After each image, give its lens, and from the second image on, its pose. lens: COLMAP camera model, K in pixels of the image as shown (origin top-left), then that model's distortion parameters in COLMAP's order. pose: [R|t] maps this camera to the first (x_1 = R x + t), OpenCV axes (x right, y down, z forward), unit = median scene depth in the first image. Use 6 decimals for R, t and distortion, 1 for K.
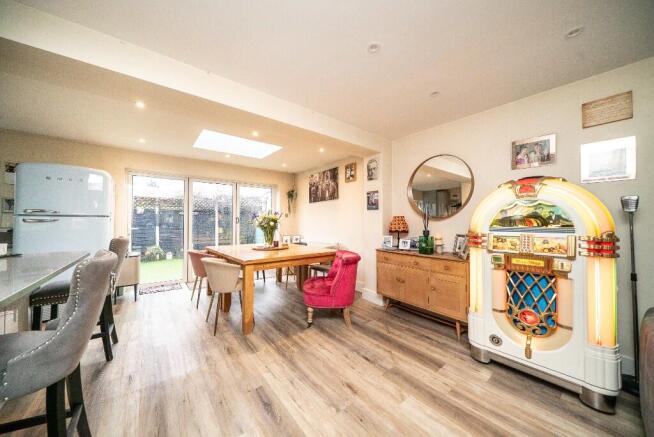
lens RADIAL K [[229.3, 0, 327.6], [0, 229.3, 218.0], [0, 0, 1]] dist [0.000415, -0.000001]
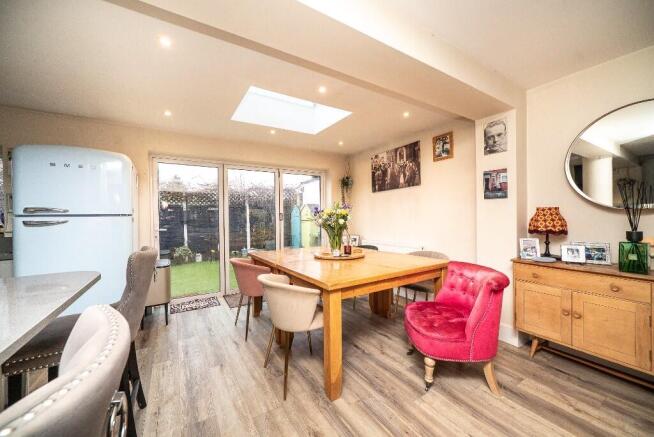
lens RADIAL K [[250.2, 0, 326.1], [0, 250.2, 217.6], [0, 0, 1]] dist [-0.000354, 0.000150]
pose [[0.993398, -0.014644, -0.113782, -0.202863], [0.017473, 0.999561, 0.023909, -0.006770], [0.113381, -0.025739, 0.993218, 0.232516]]
